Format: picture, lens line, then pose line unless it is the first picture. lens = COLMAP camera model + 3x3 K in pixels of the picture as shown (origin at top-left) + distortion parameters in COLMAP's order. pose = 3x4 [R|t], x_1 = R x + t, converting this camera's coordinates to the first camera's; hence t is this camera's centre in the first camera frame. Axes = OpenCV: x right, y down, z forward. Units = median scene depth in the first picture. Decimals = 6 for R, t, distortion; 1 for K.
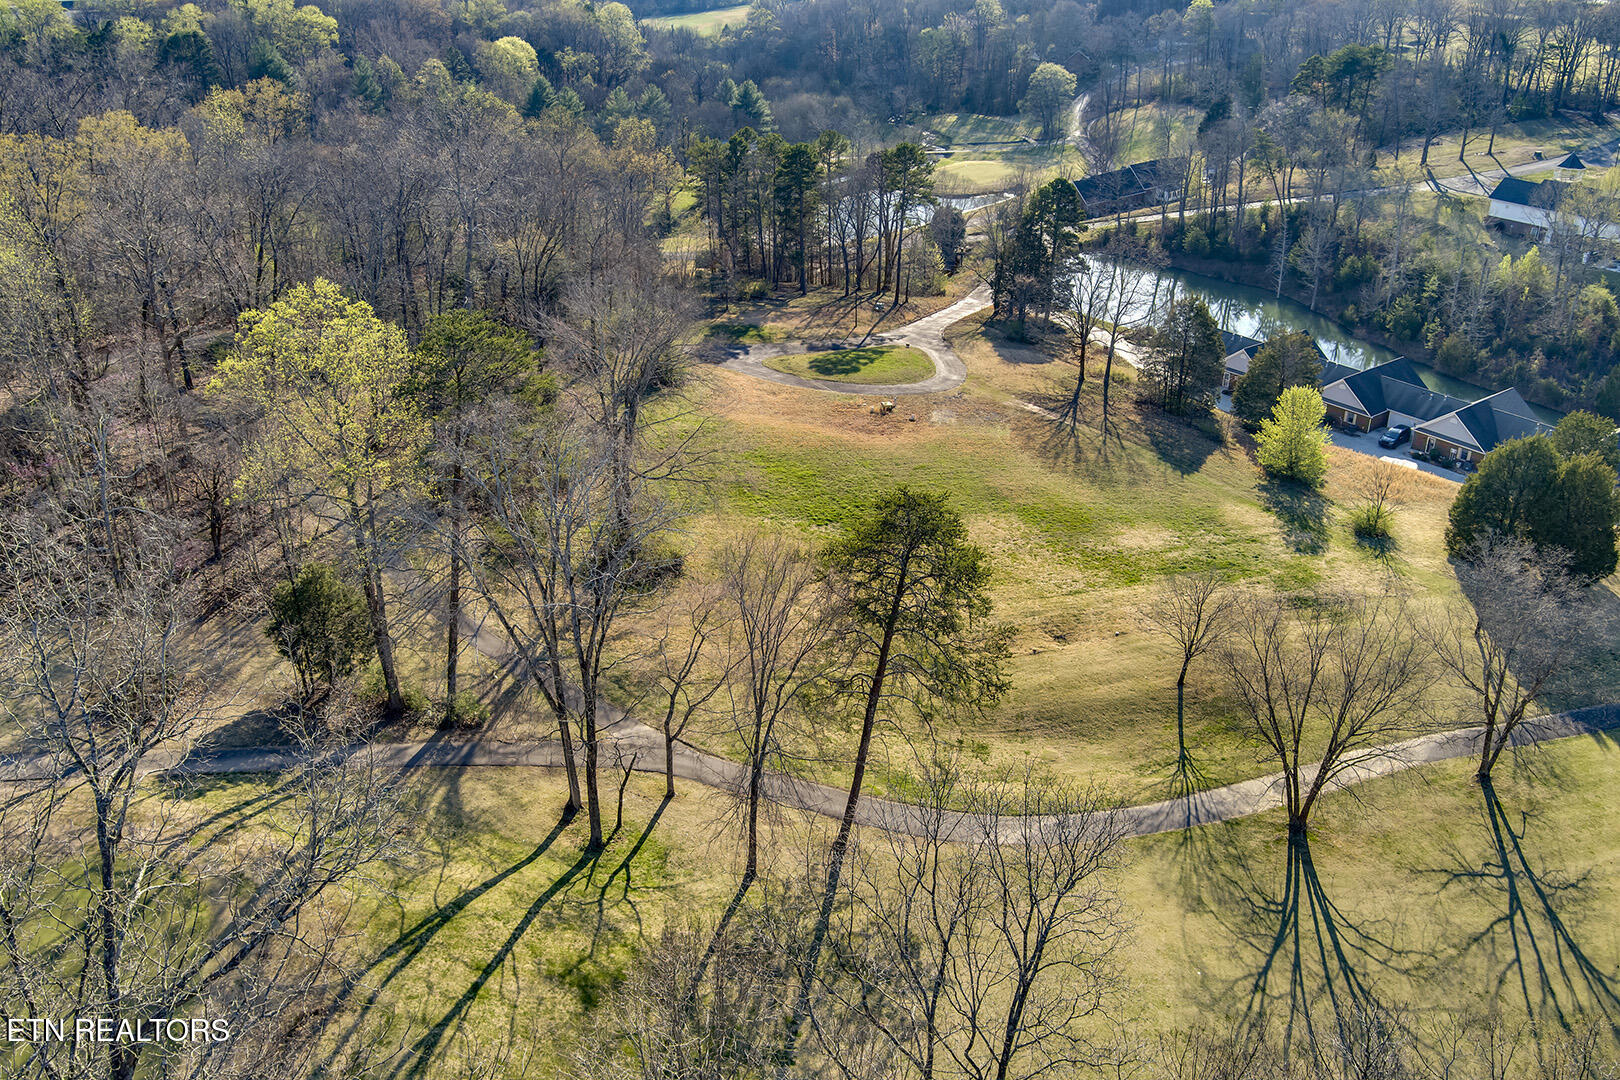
lens RADIAL K [[1645.8, 0, 765.0], [0, 1645.8, 542.3], [0, 0, 1]] dist [-0.087515, 0.026995]
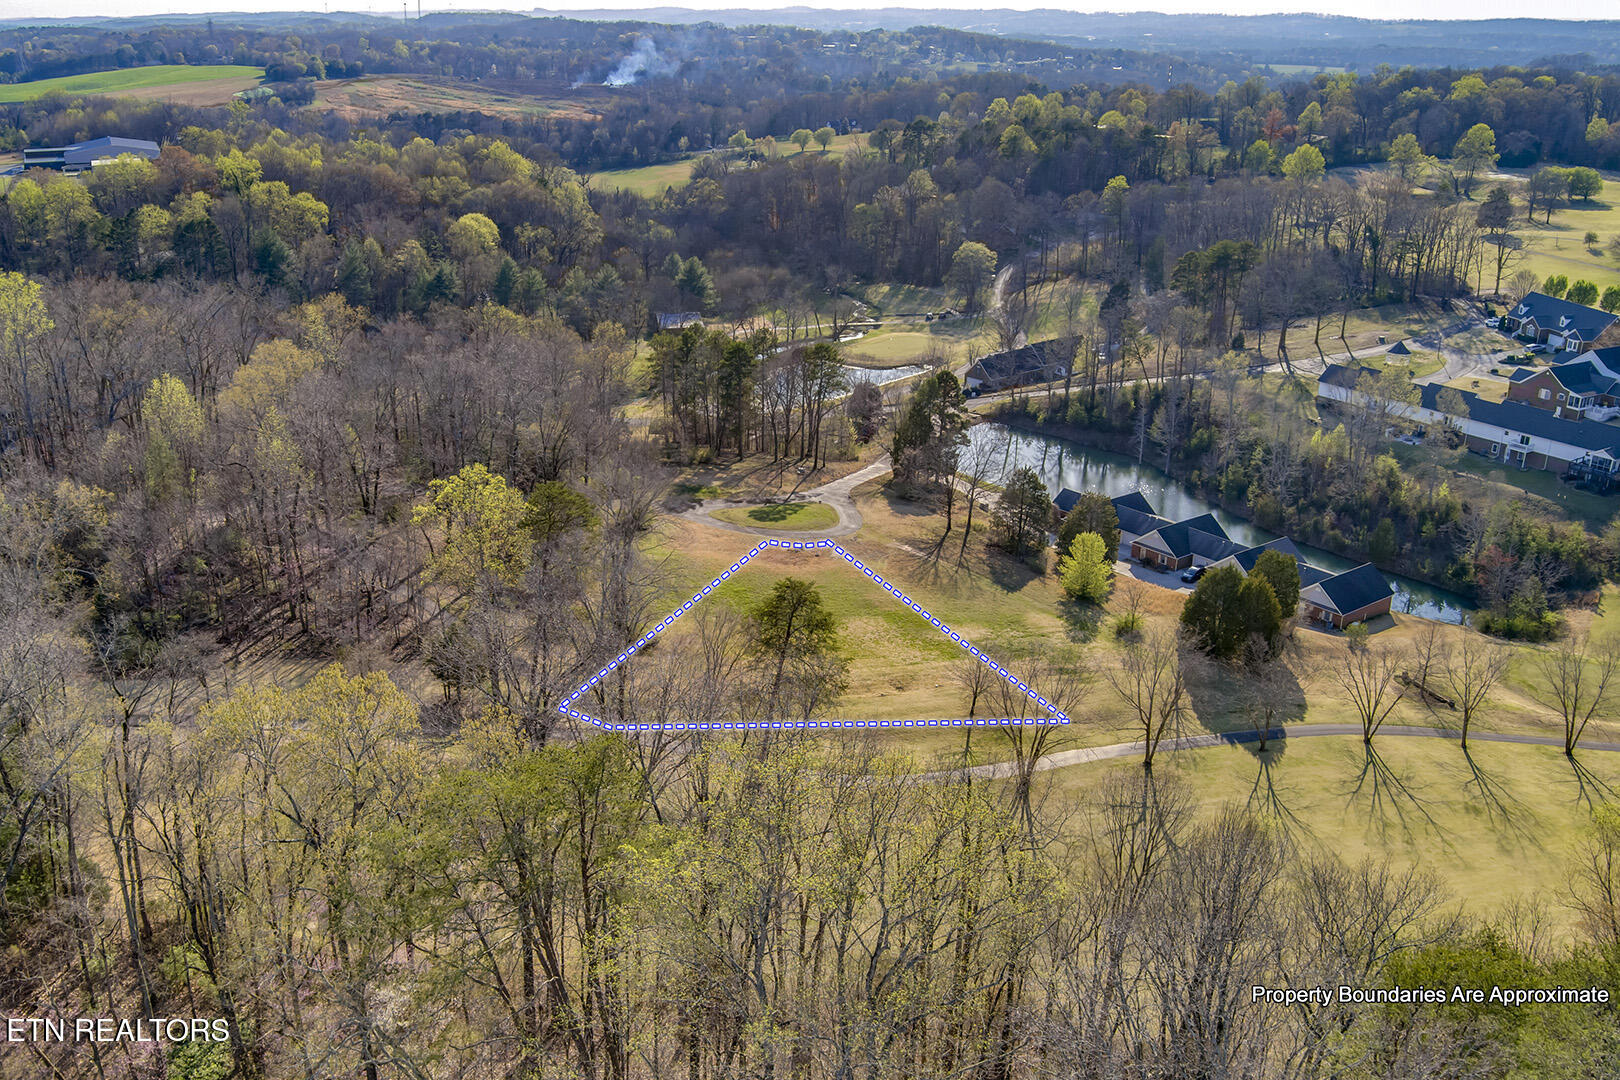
lens RADIAL K [[1645.8, 0, 765.0], [0, 1645.8, 542.3], [0, 0, 1]] dist [-0.087515, 0.026995]
pose [[0.999286, 0.008867, 0.036737, -0.003073], [-0.005401, 0.995616, -0.093380, 0.024393], [-0.037404, 0.093114, 0.994953, -0.209252]]
